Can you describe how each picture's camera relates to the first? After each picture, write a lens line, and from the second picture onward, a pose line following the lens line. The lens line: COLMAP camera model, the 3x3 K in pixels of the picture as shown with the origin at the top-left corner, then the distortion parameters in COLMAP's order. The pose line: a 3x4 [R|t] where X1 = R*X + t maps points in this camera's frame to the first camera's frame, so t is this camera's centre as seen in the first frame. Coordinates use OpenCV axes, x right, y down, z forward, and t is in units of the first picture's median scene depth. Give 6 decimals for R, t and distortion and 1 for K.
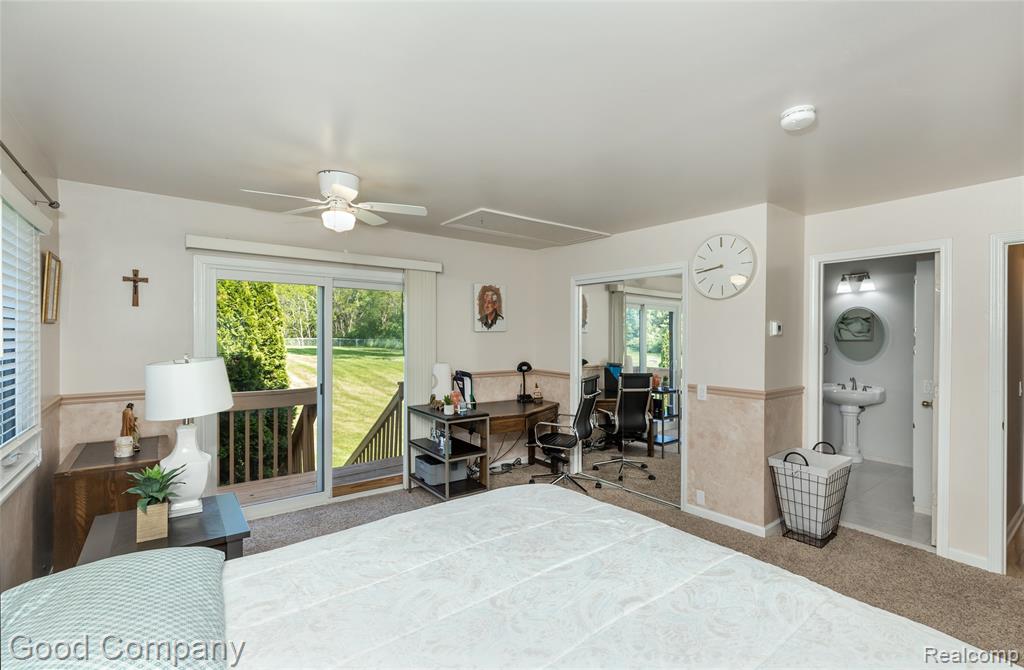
lens RADIAL K [[453.9, 0, 513.8], [0, 453.9, 334.0], [0, 0, 1]] dist [-0.005110, -0.000456]
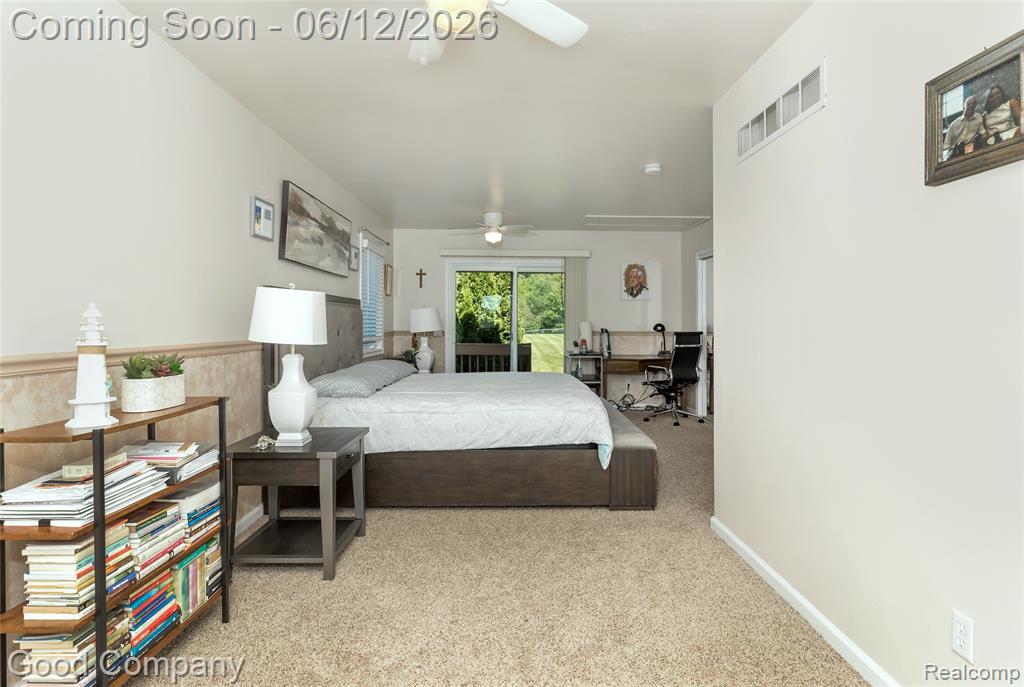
lens RADIAL K [[533.0, 0, 510.6], [0, 533.0, 337.6], [0, 0, 1]] dist [0.014606, -0.003245]
pose [[0.812787, 0.014705, -0.582376, 0.547031], [-0.000134, 0.999686, 0.025055, 0.063836], [0.582561, -0.020287, 0.812534, -0.433801]]
